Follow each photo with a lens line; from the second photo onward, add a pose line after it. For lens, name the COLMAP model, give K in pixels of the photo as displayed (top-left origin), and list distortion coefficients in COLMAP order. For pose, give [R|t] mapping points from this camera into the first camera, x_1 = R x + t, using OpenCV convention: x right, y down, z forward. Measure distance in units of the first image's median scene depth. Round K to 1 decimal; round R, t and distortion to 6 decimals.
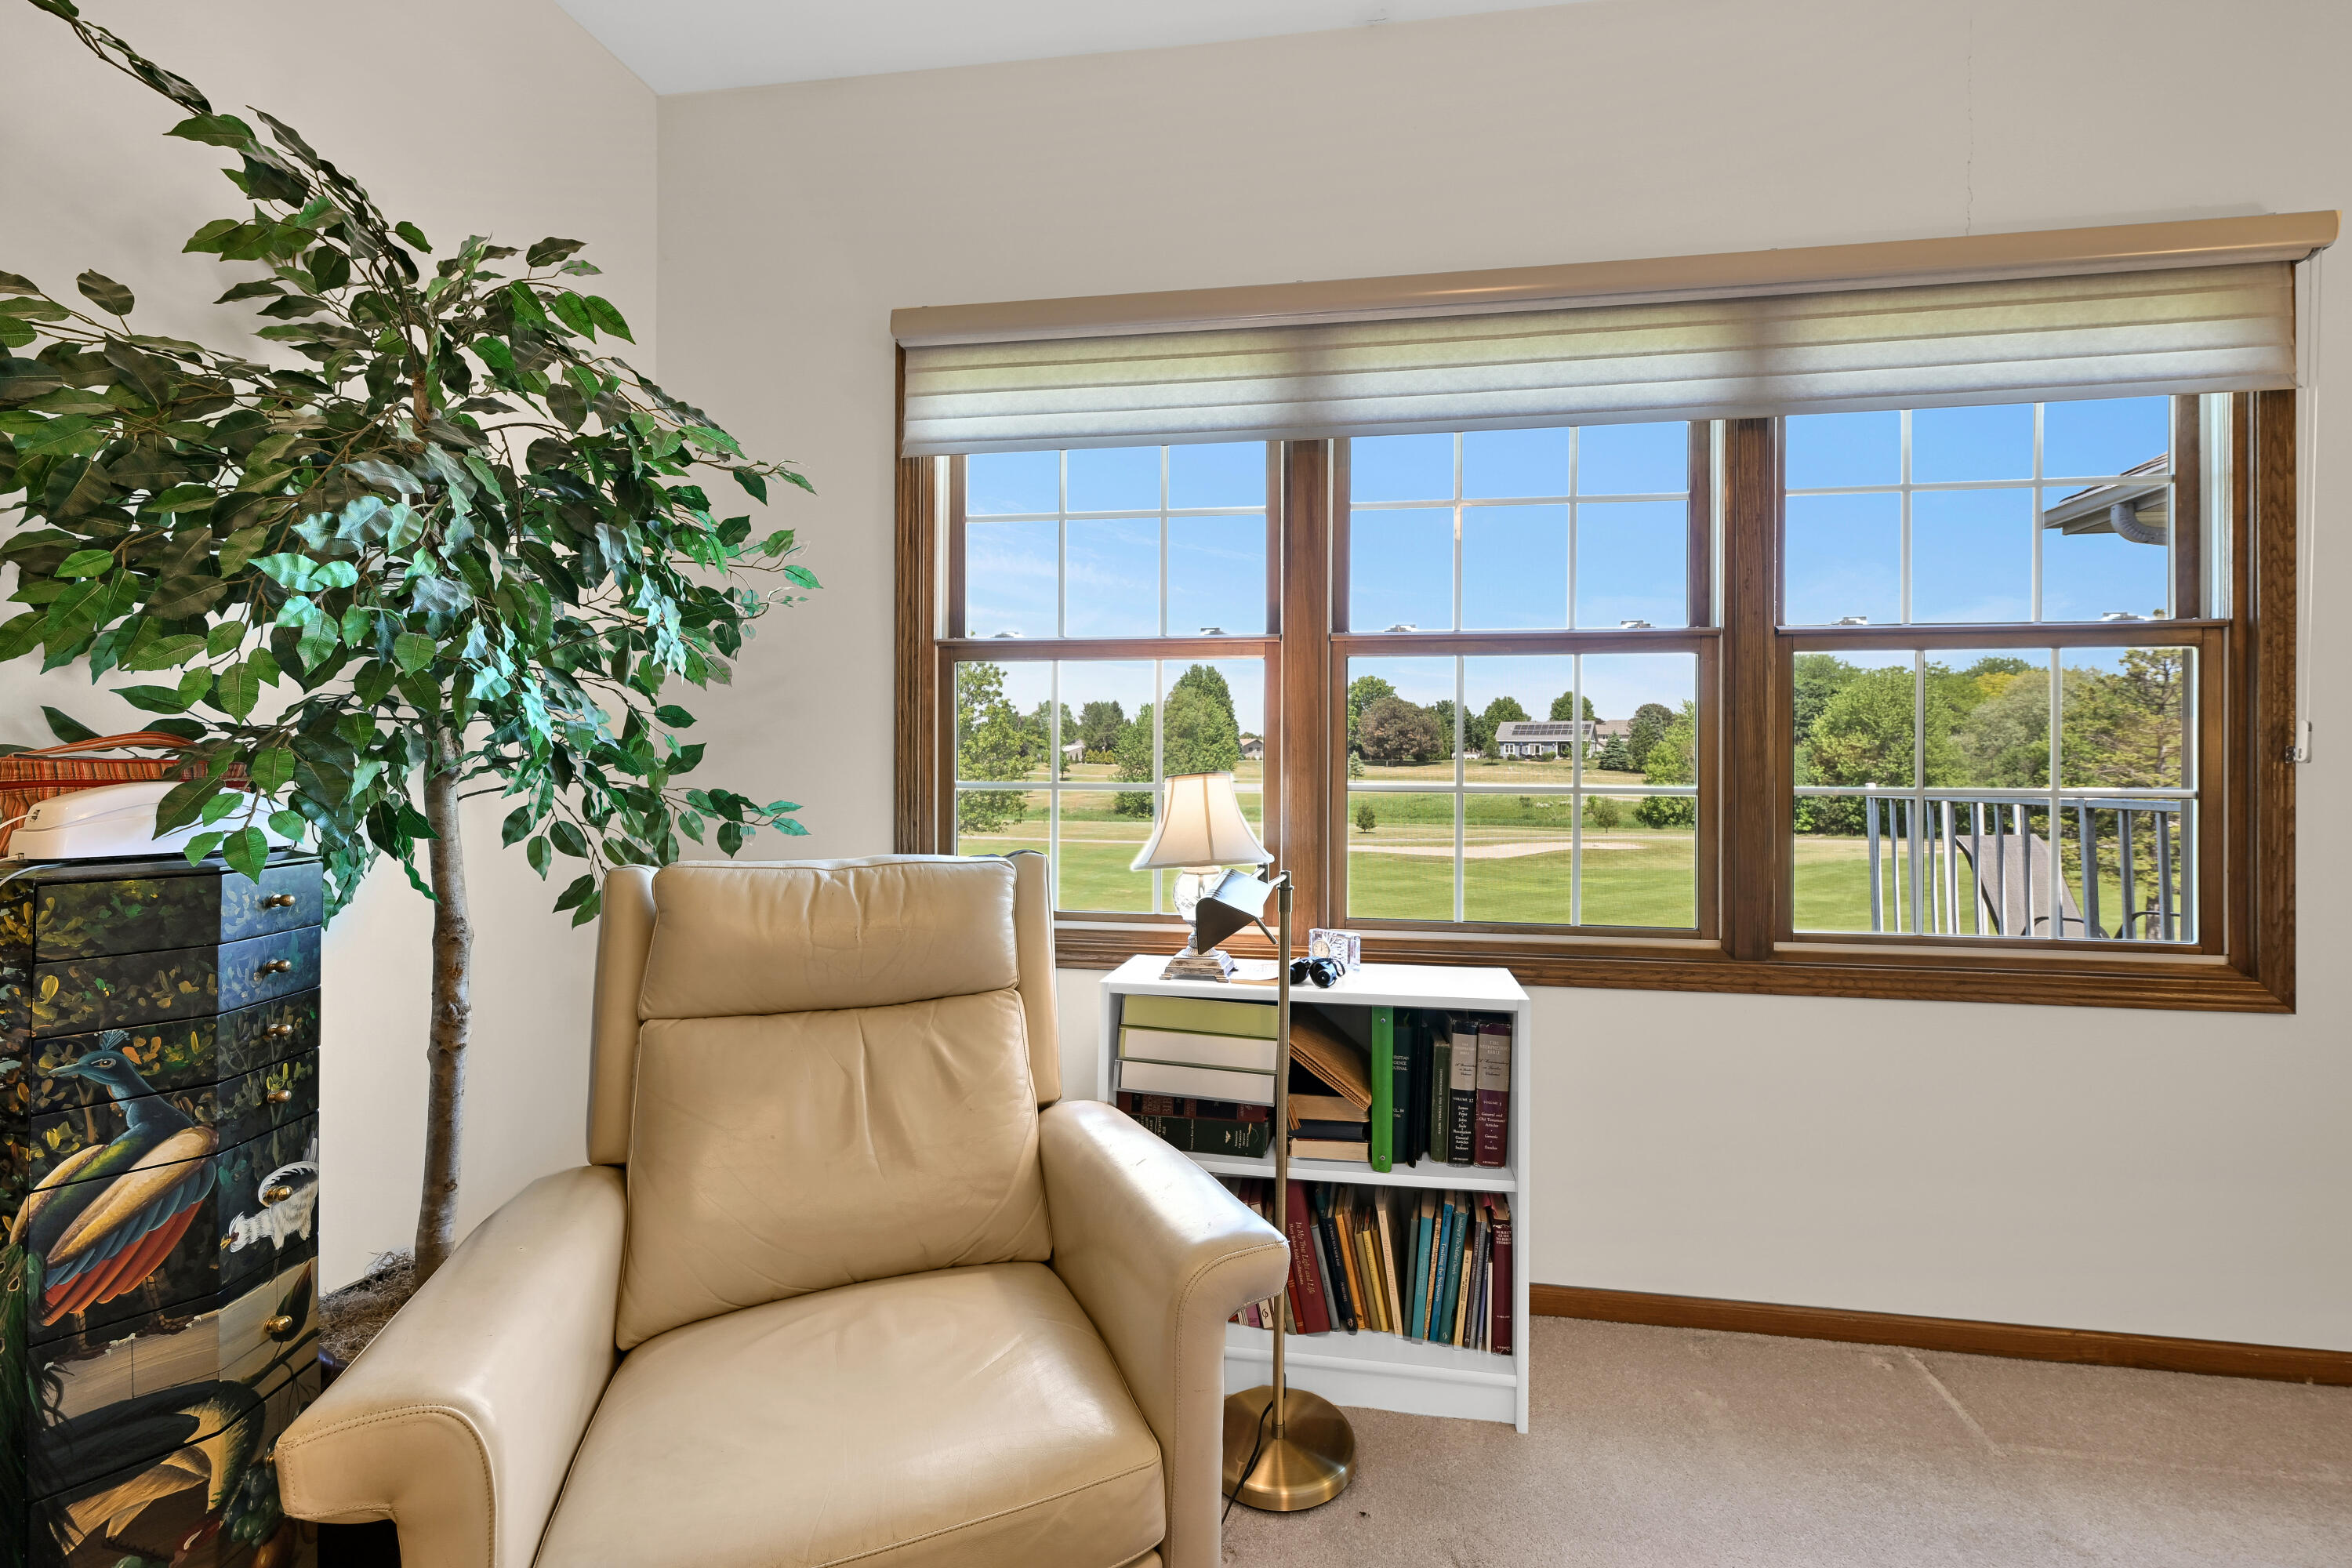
lens RADIAL K [[1015.1, 0, 1249.8], [0, 1015.1, 759.0], [0, 0, 1]] dist [0.003319, 0.000444]
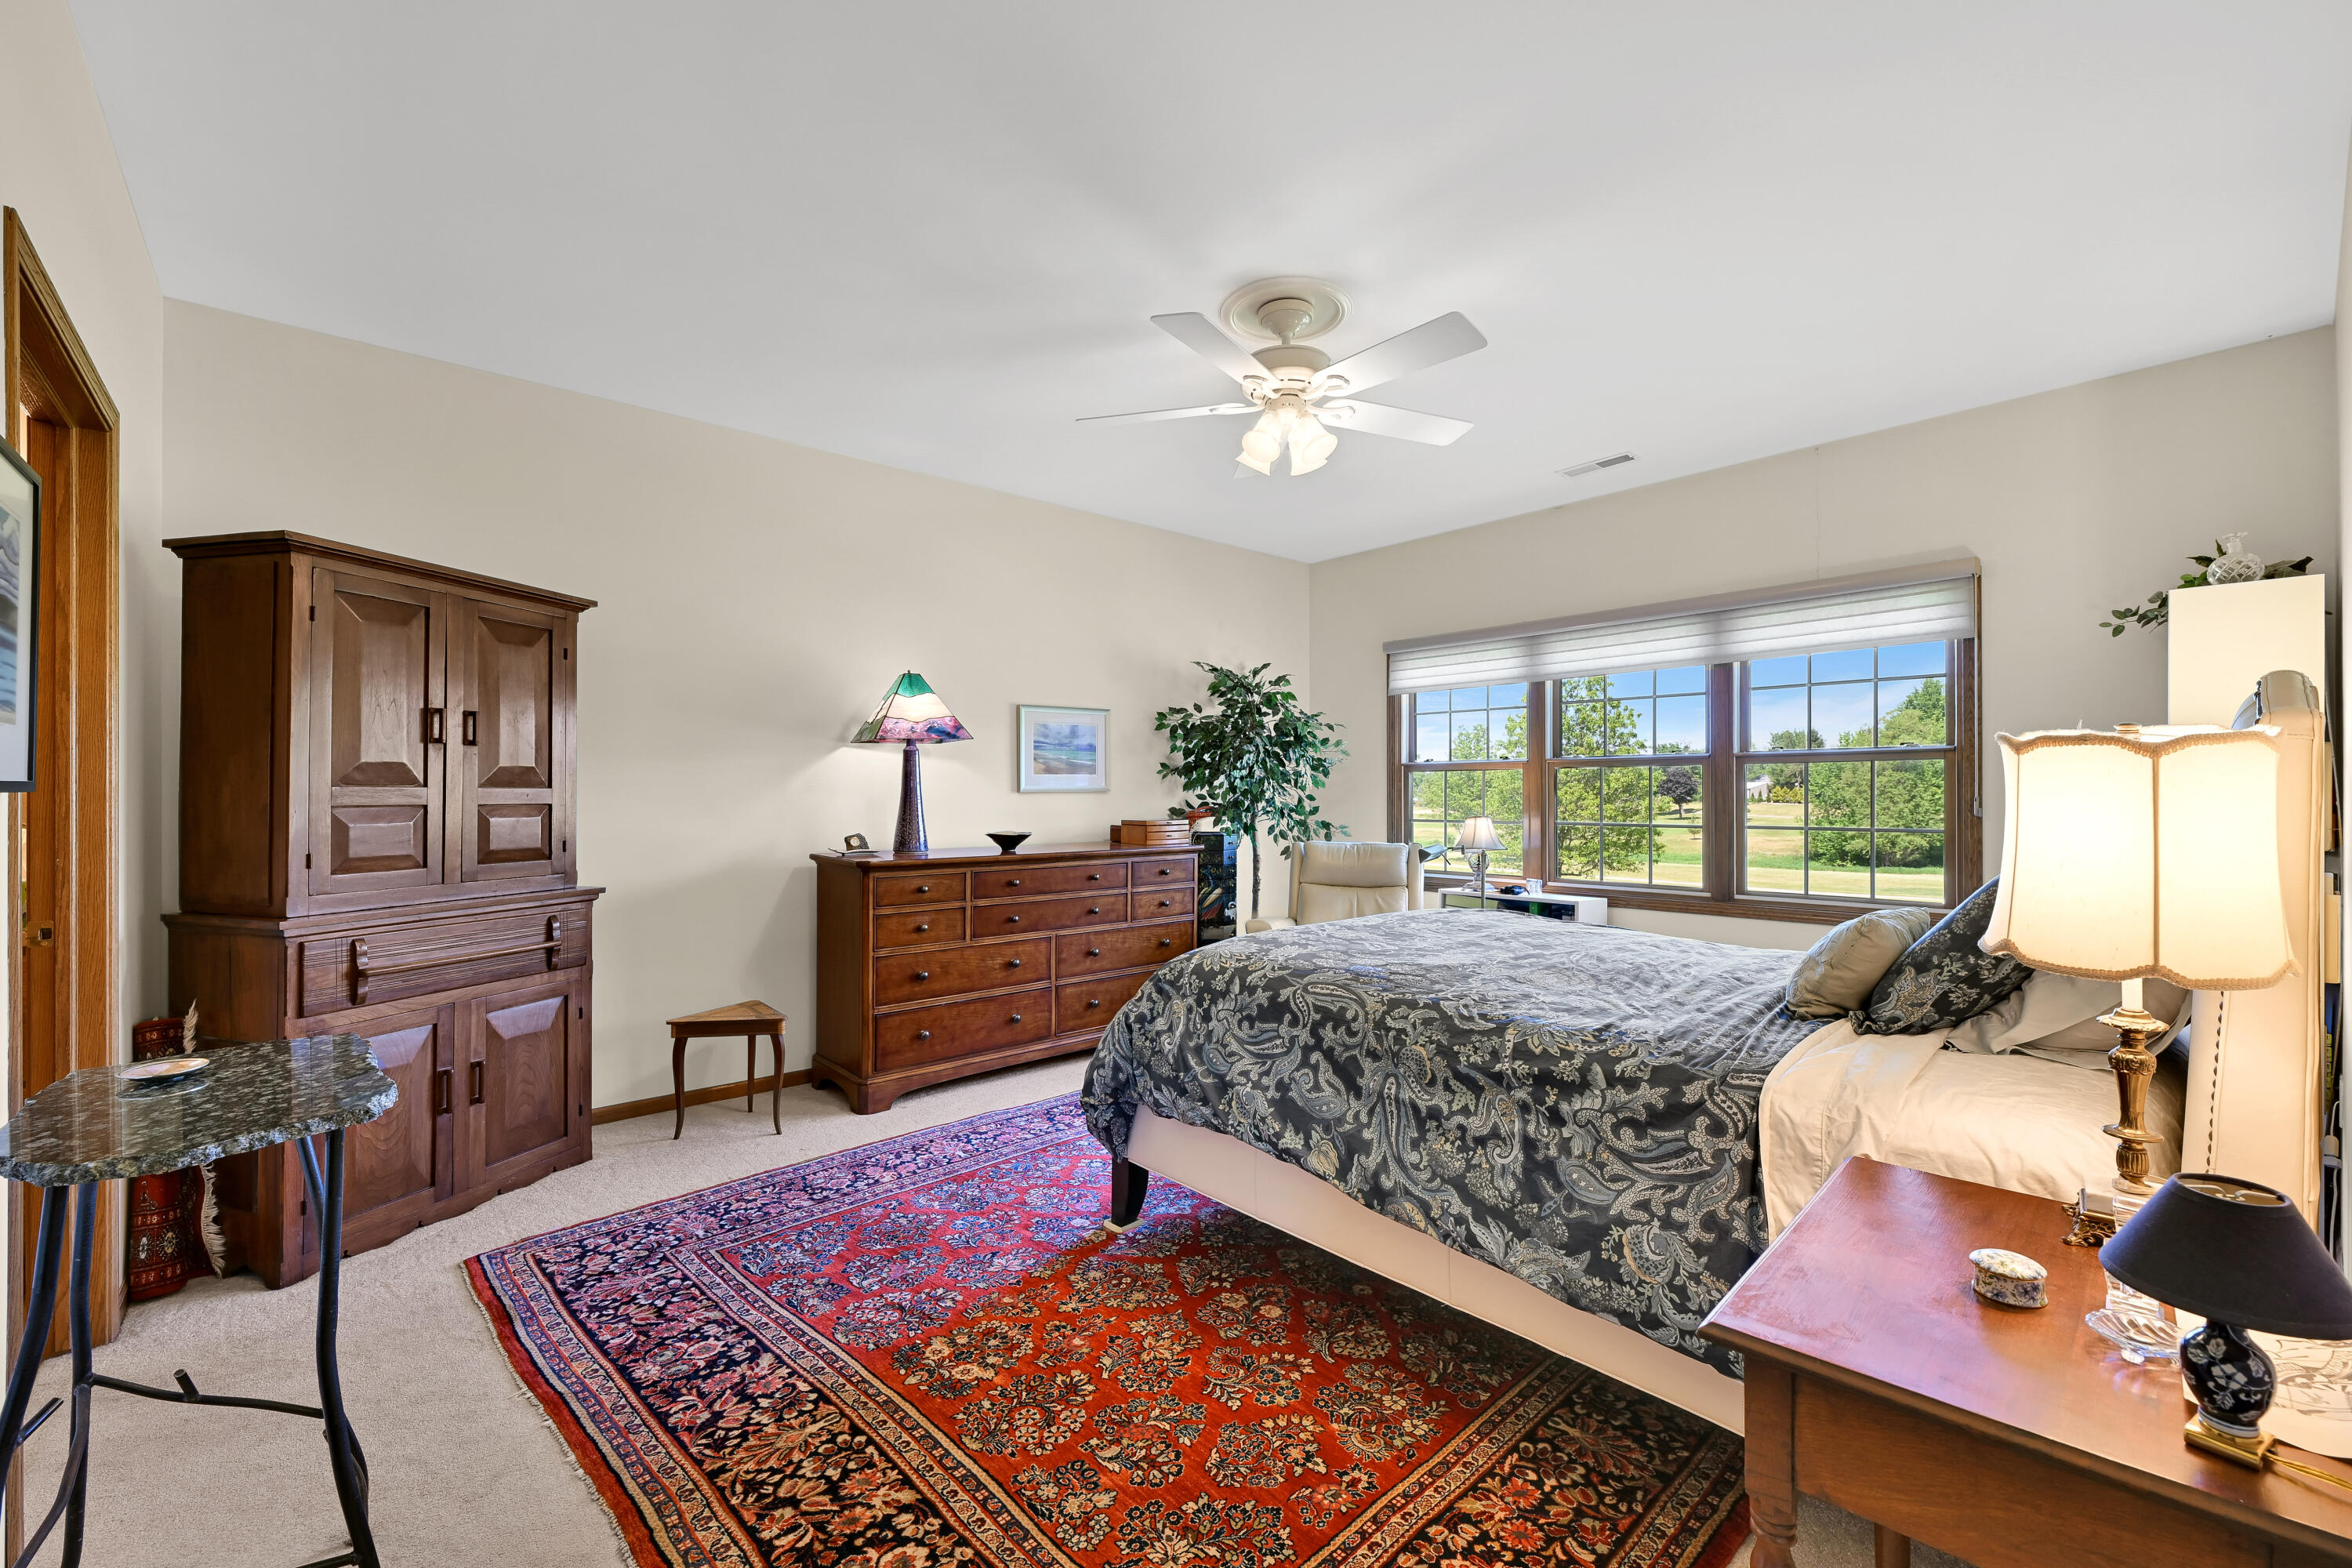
lens RADIAL K [[945.3, 0, 1170.2], [0, 945.3, 795.0], [0, 0, 1]] dist [0.001361, 0.000080]
pose [[0.760010, -0.006919, -0.649874, 1.102324], [0.003829, 0.999974, -0.006169, -0.035468], [0.649900, 0.002200, 0.760017, -1.656722]]
